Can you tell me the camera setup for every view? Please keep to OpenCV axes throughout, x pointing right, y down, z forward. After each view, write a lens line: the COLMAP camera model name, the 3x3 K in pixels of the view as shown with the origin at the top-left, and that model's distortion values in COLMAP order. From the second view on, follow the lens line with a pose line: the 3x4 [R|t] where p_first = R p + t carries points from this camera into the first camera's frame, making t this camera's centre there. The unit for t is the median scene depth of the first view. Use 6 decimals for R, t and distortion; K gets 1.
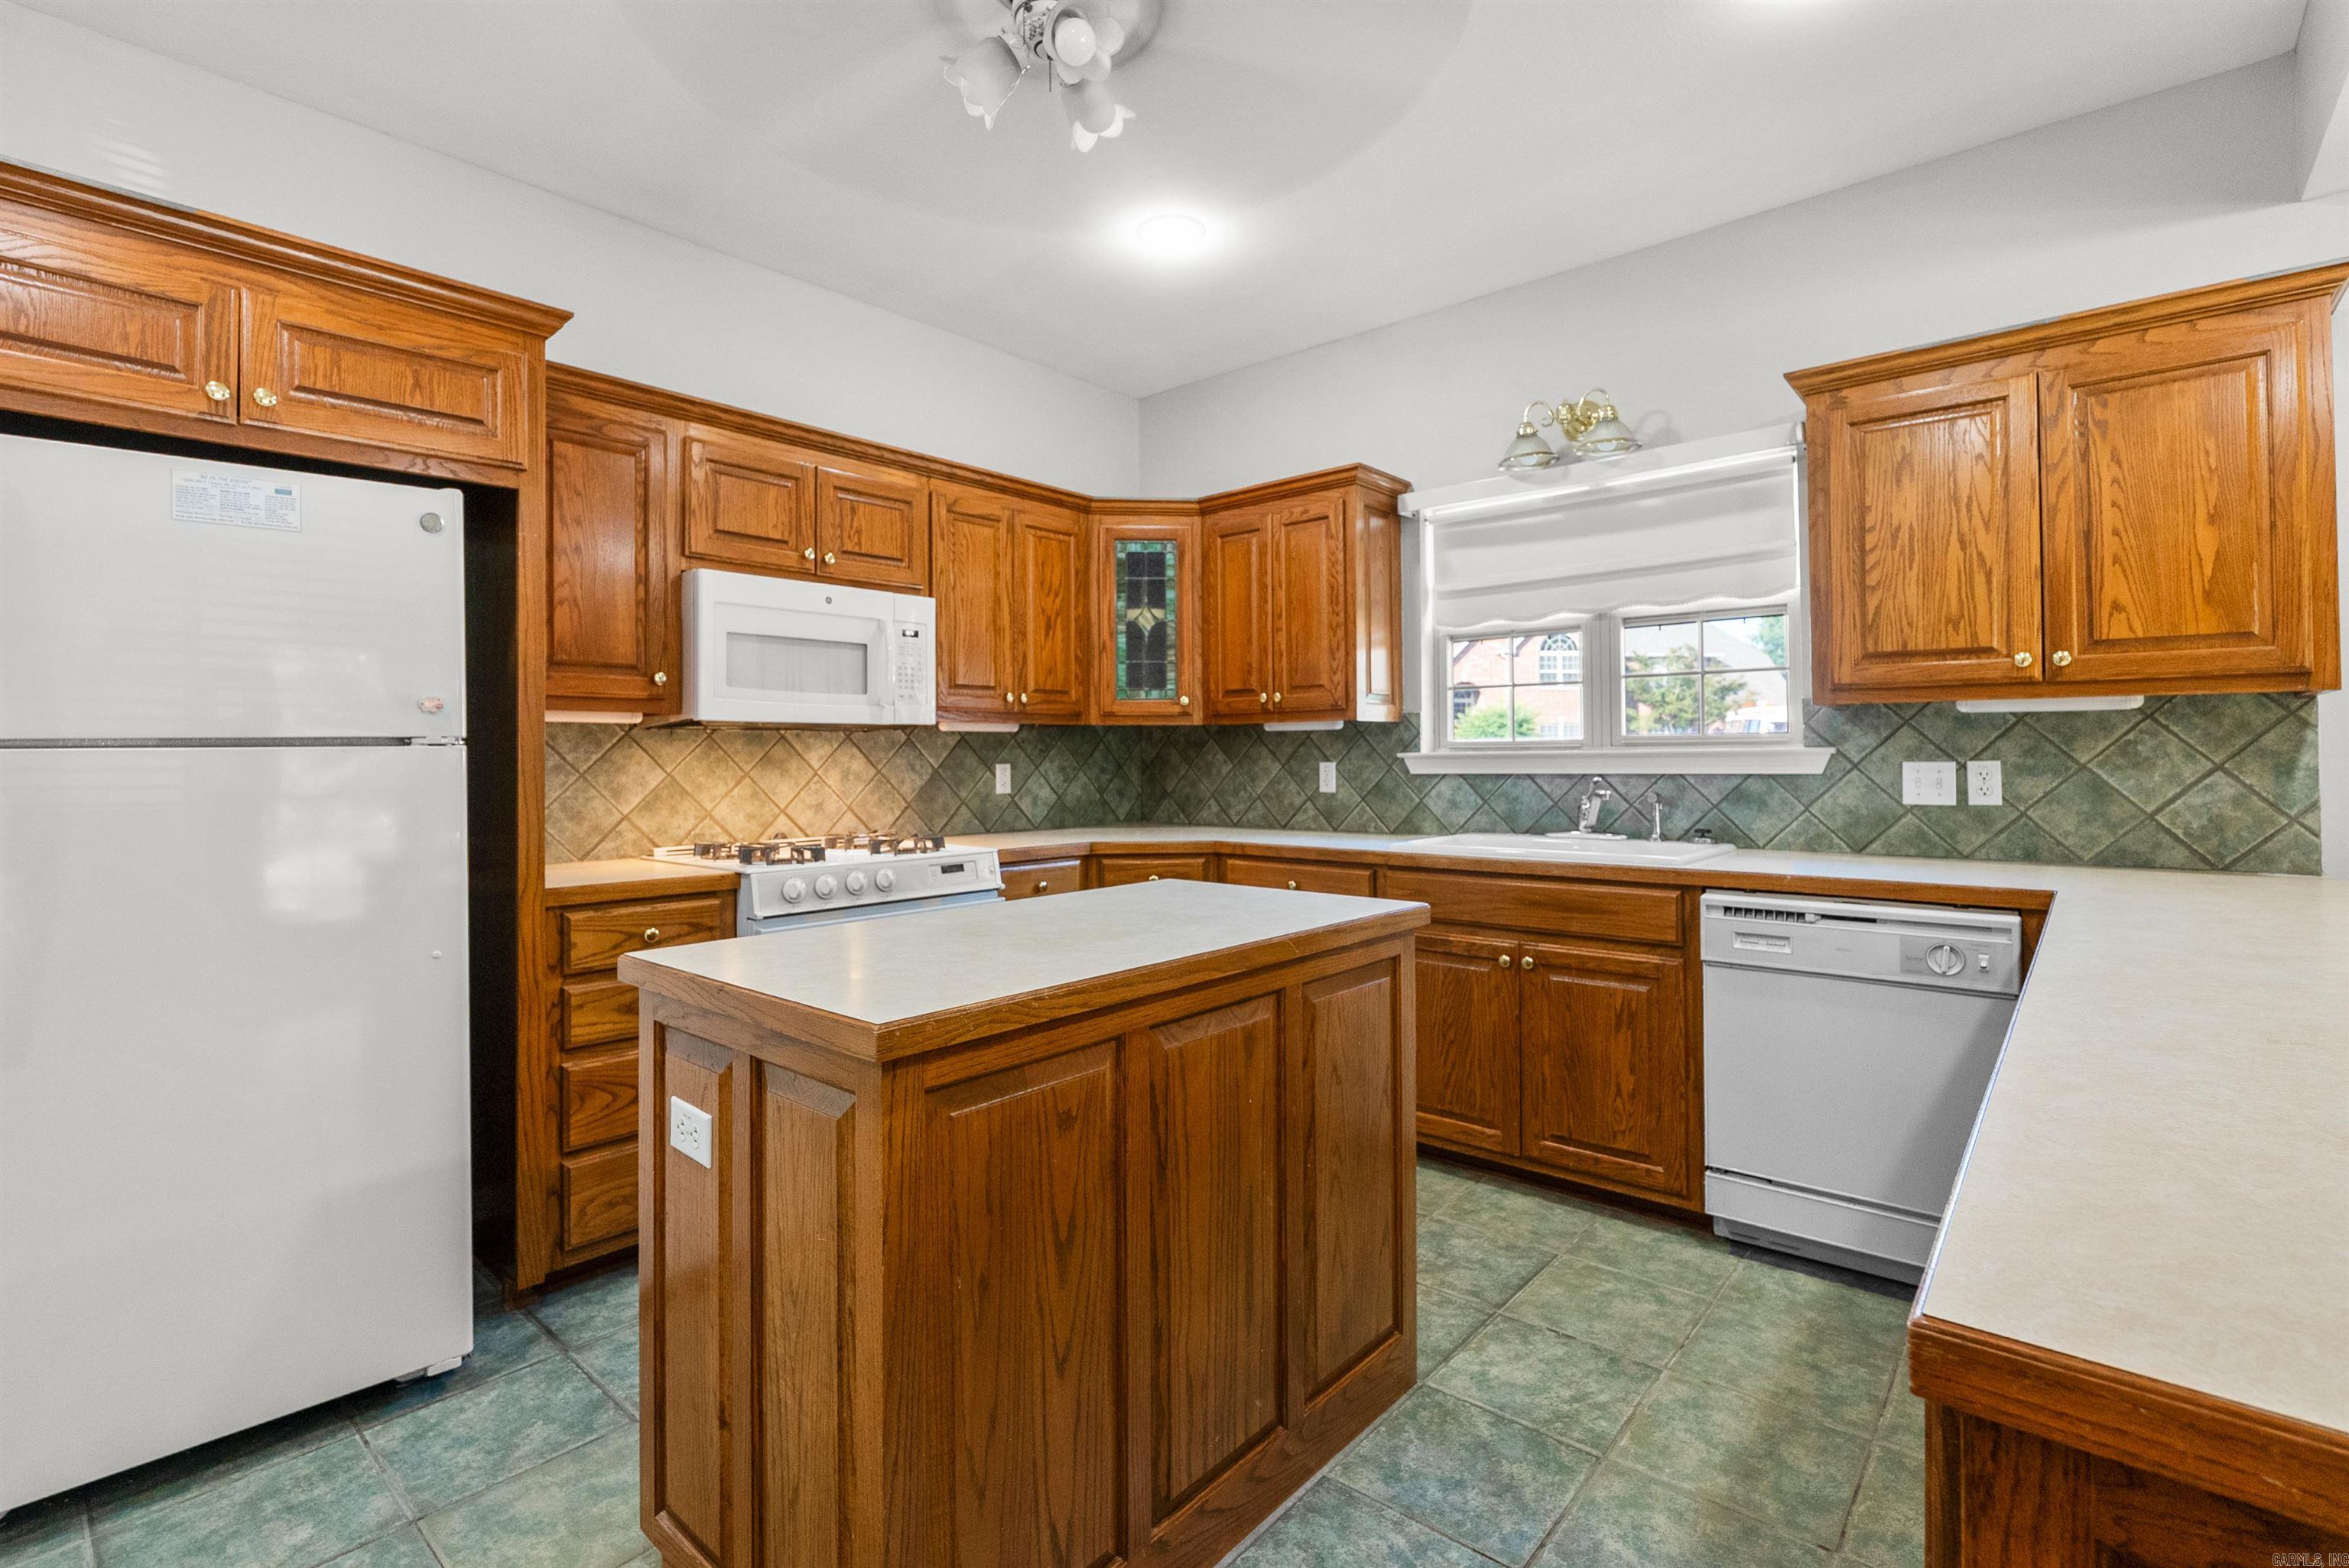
lens RADIAL K [[1060.9, 0, 1183.3], [0, 1060.9, 741.2], [0, 0, 1]] dist [-0.008919, 0.003168]
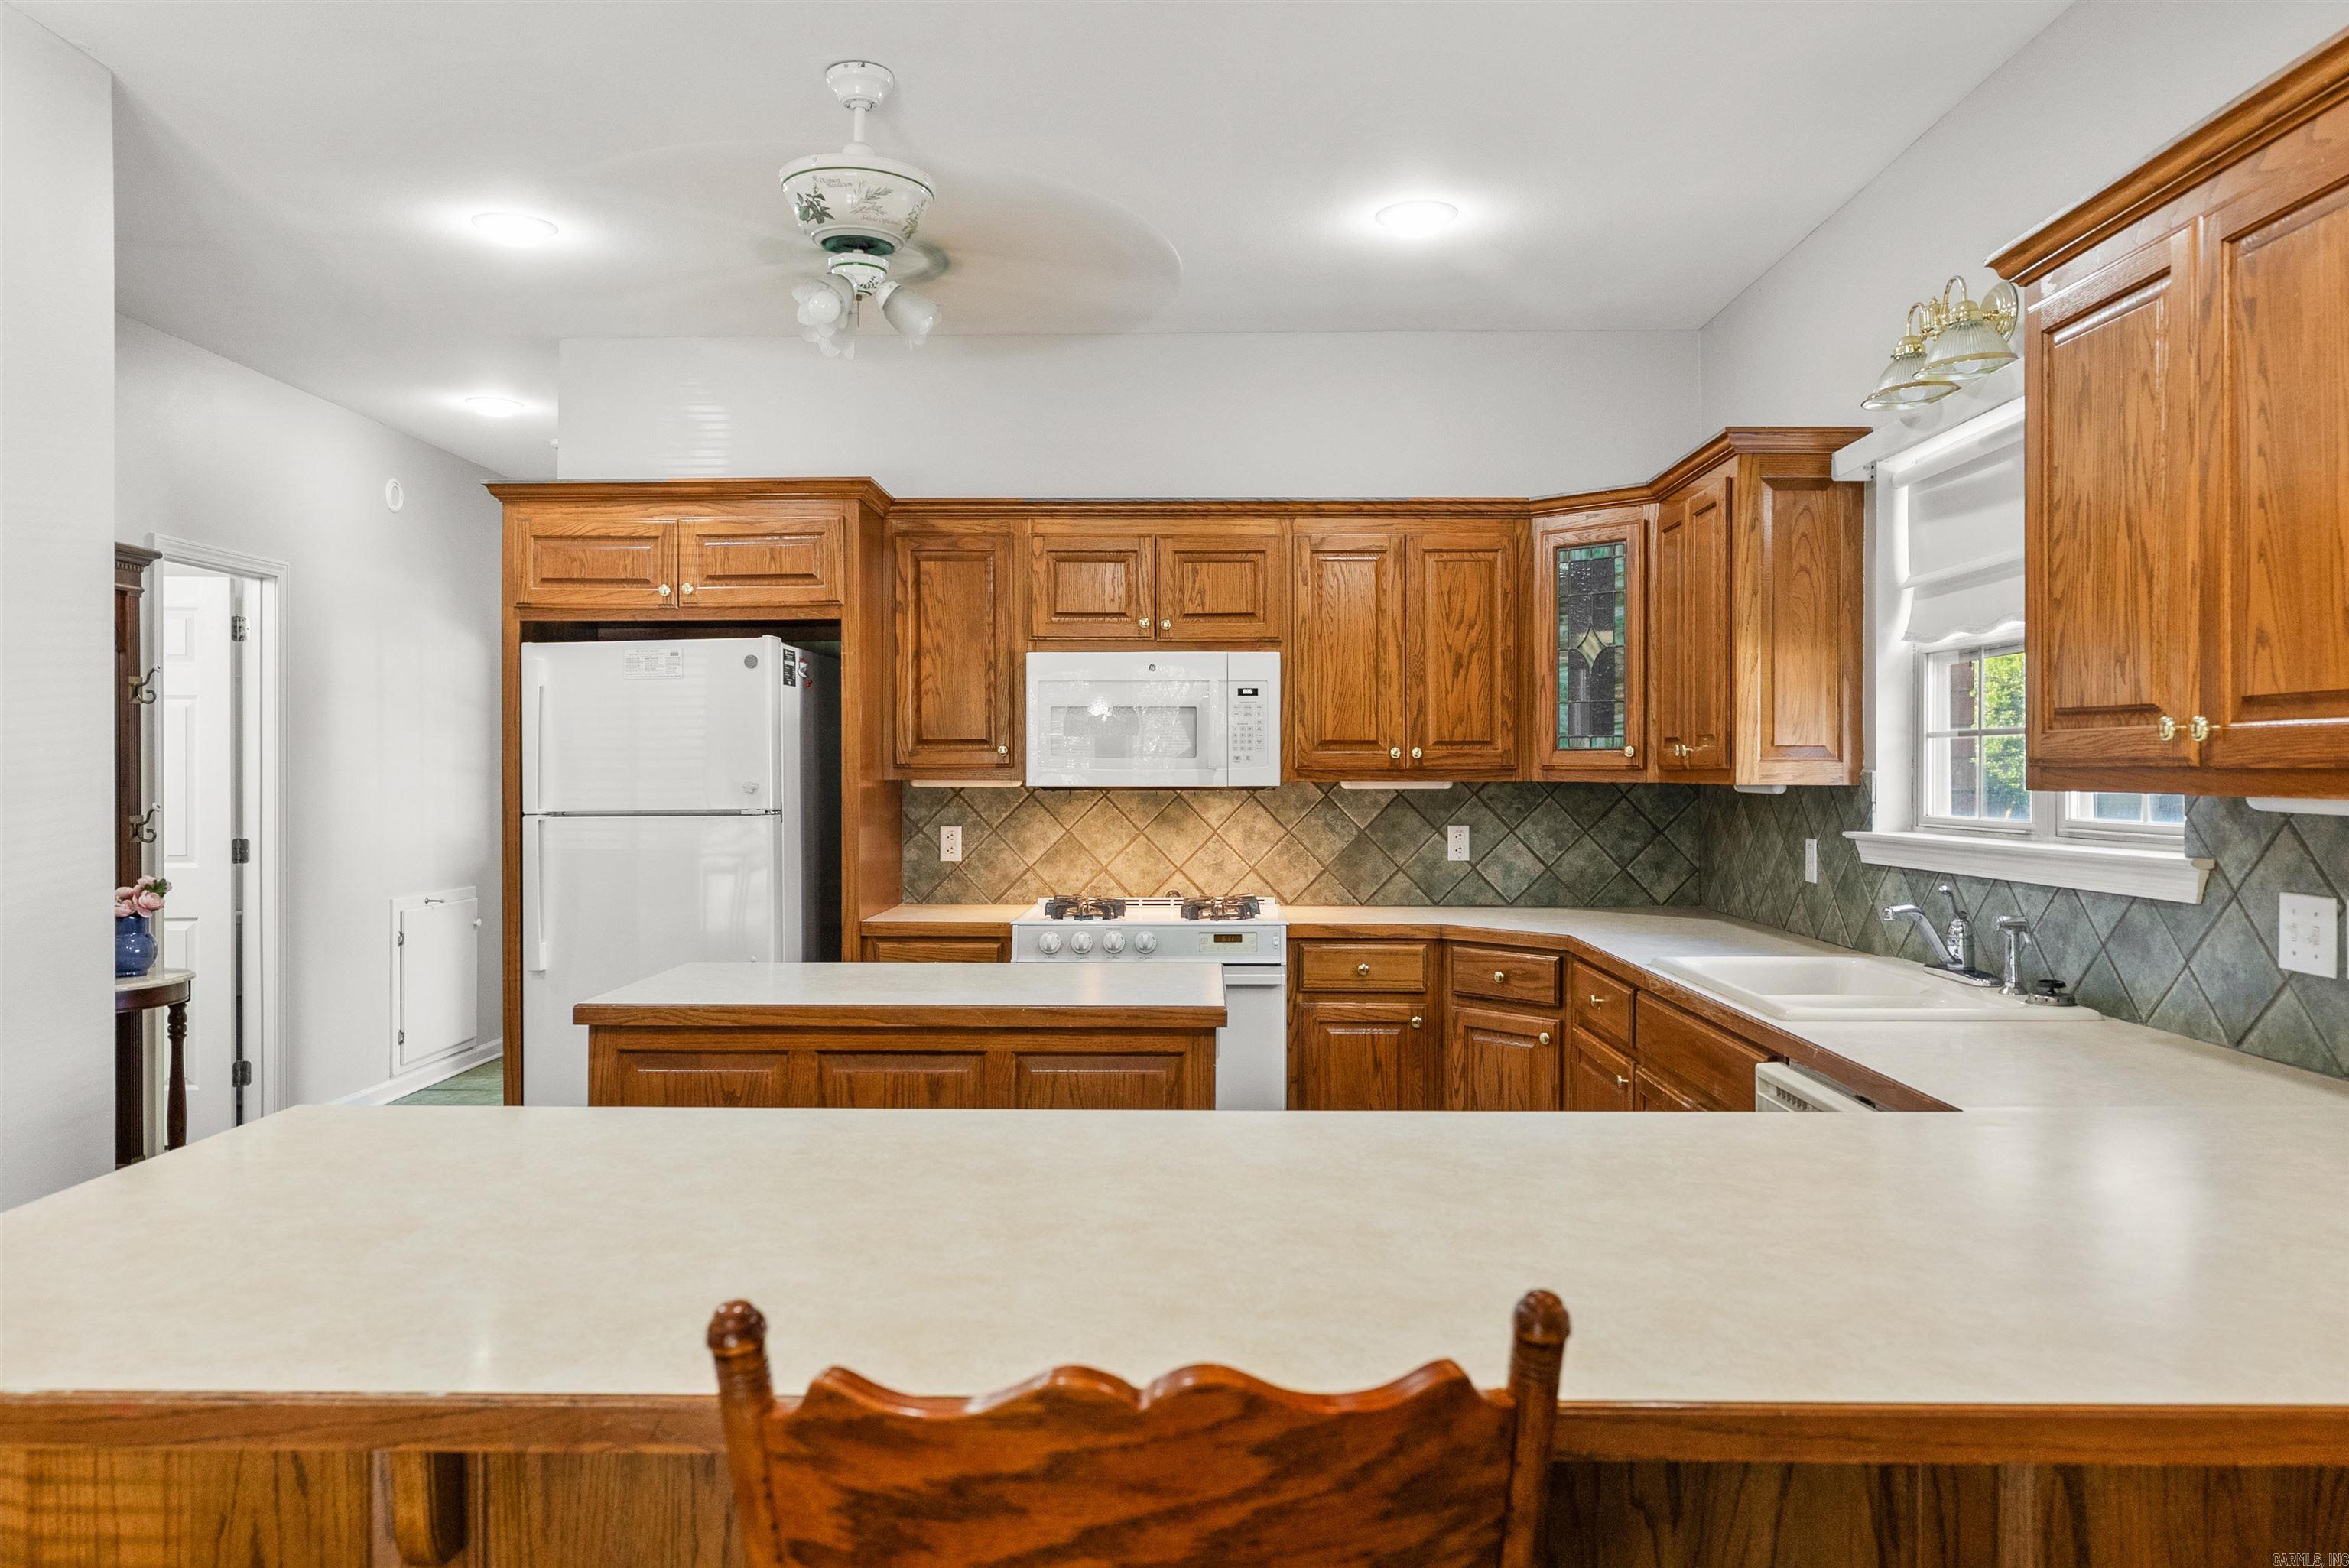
lens RADIAL K [[1594.0, 0, 1185.2], [0, 1594.0, 755.8], [0, 0, 1]] dist [0.007615, 0.004374]
pose [[0.649765, -0.000288, -0.760135, 0.780436], [0.005193, 0.999978, 0.004060, -0.048244], [0.760117, -0.006585, 0.649752, 0.017433]]
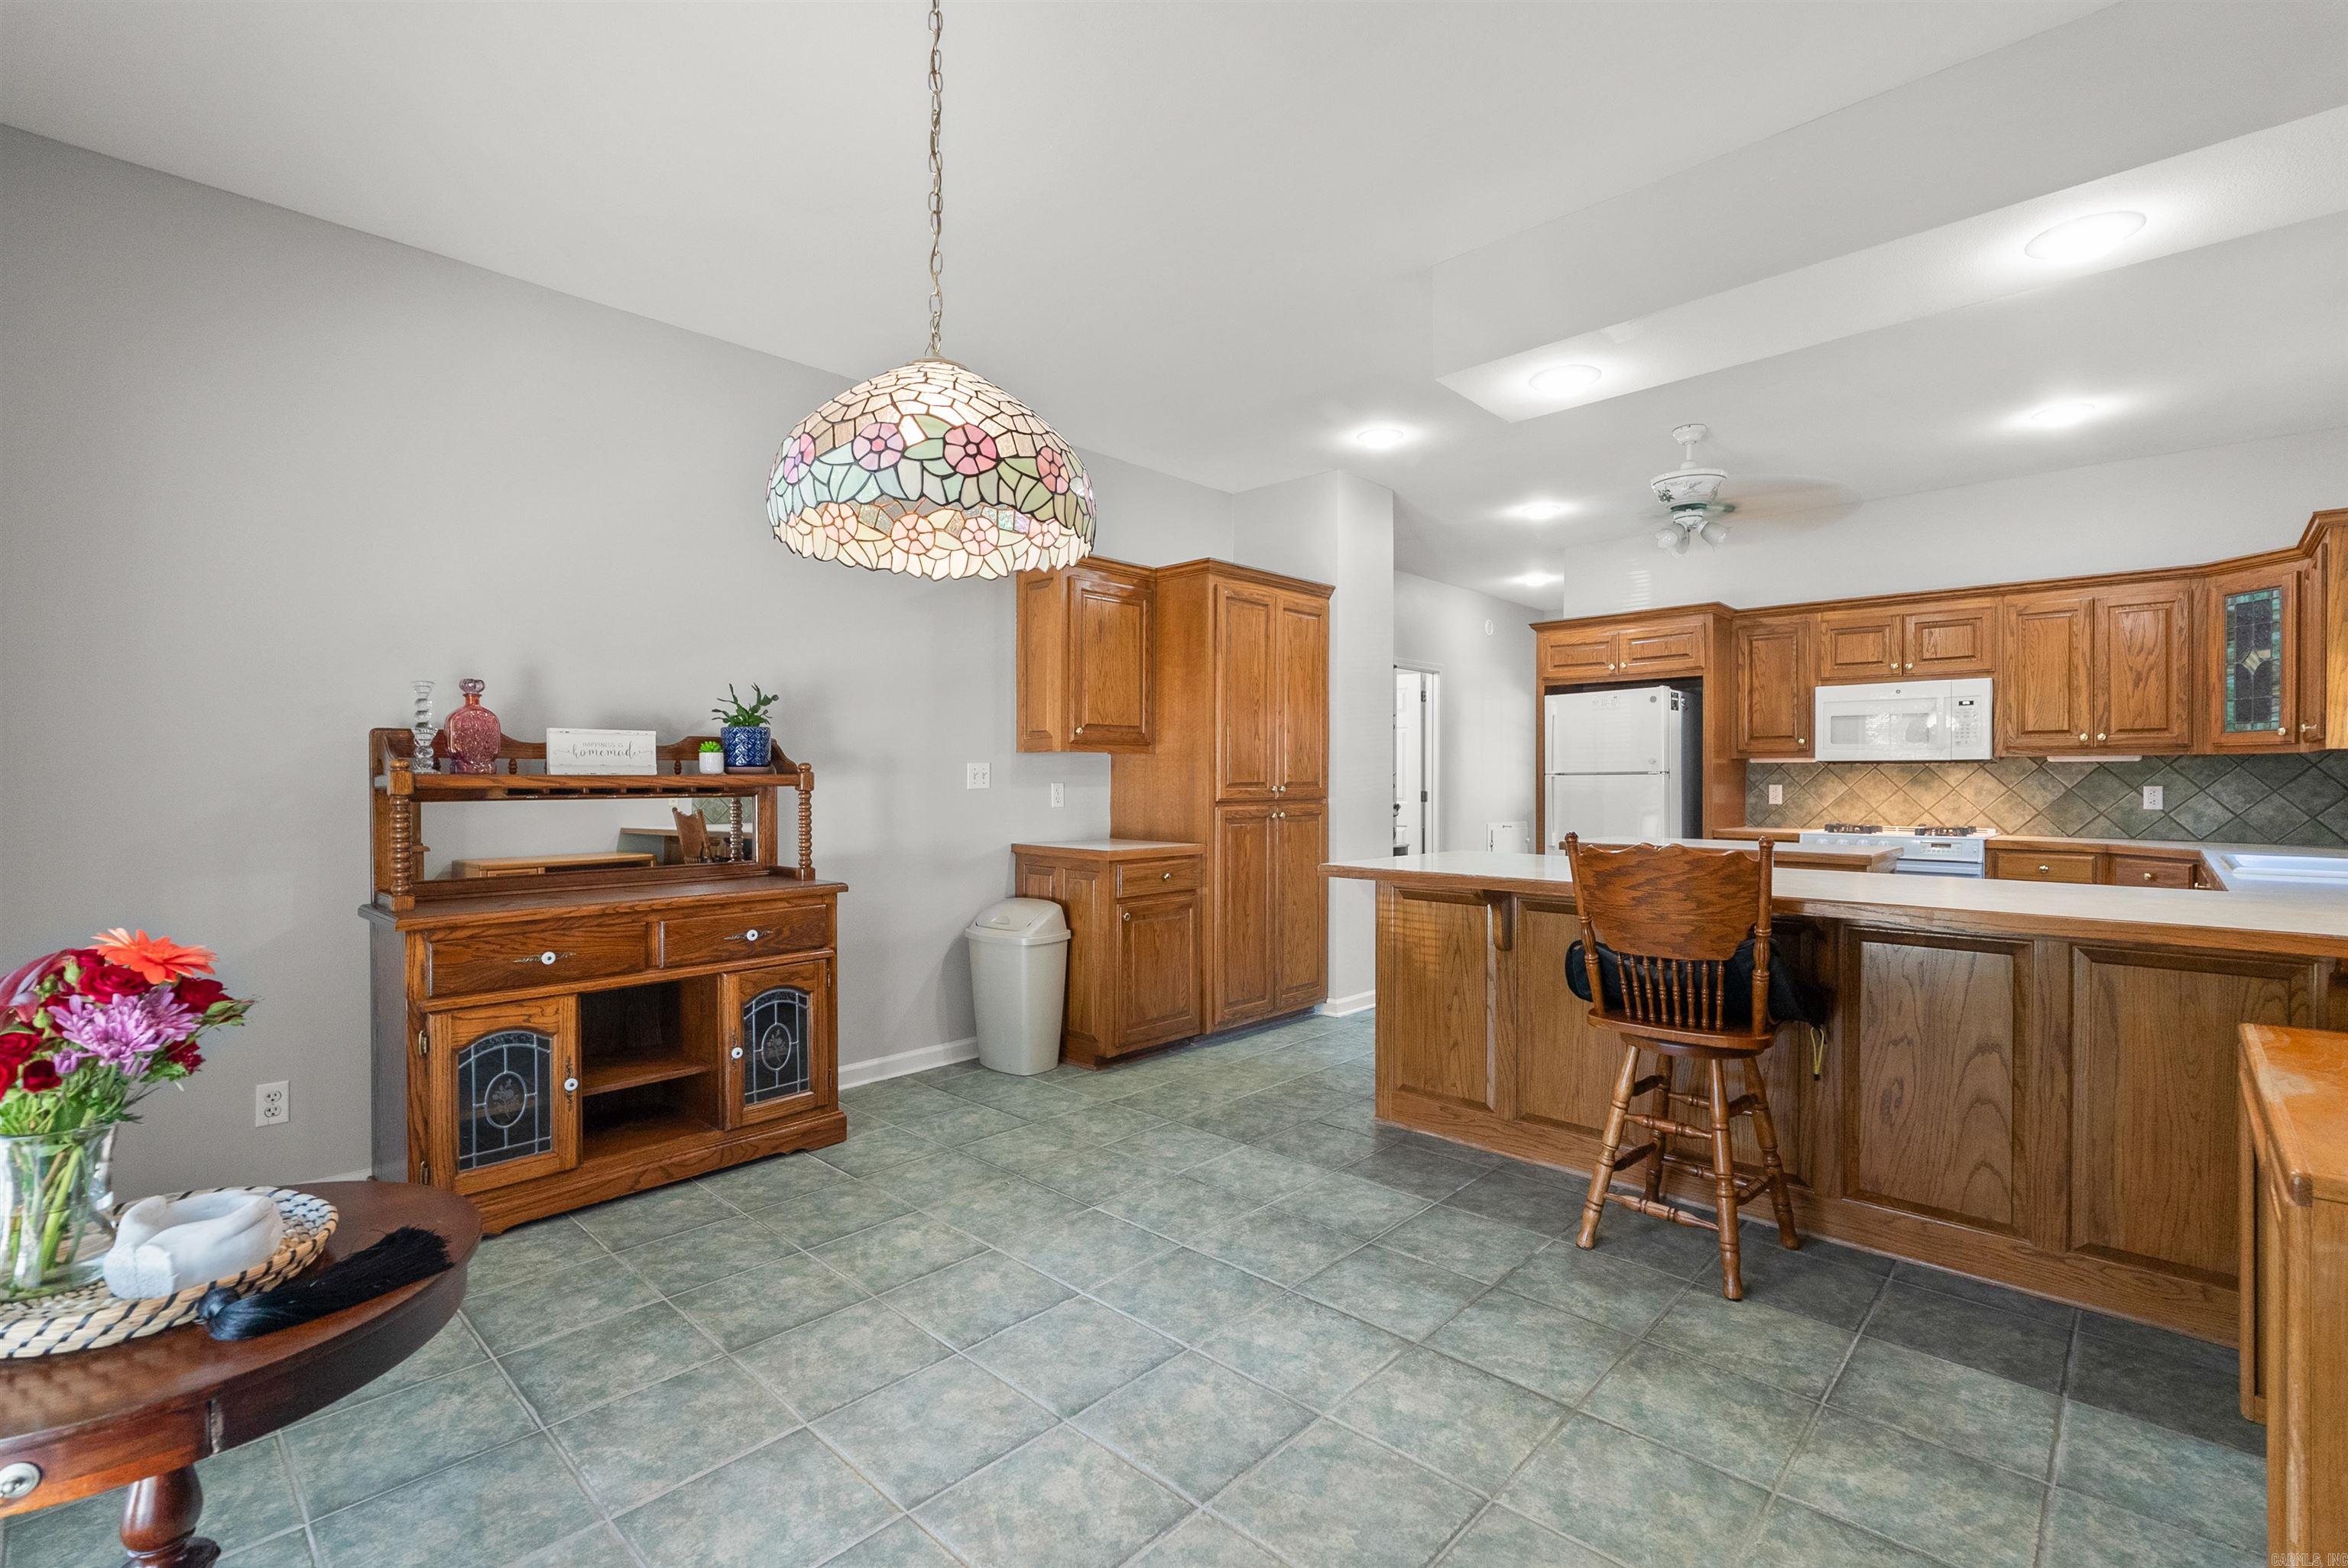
lens RADIAL K [[1060.4, 0, 1174.0], [0, 1060.4, 784.8], [0, 0, 1]] dist [-0.008919, 0.003168]
pose [[-0.035423, 0.008996, -0.999332, 1.348987], [0.007893, 0.999931, 0.008721, -0.000466], [0.999341, -0.007579, -0.035492, -0.141757]]
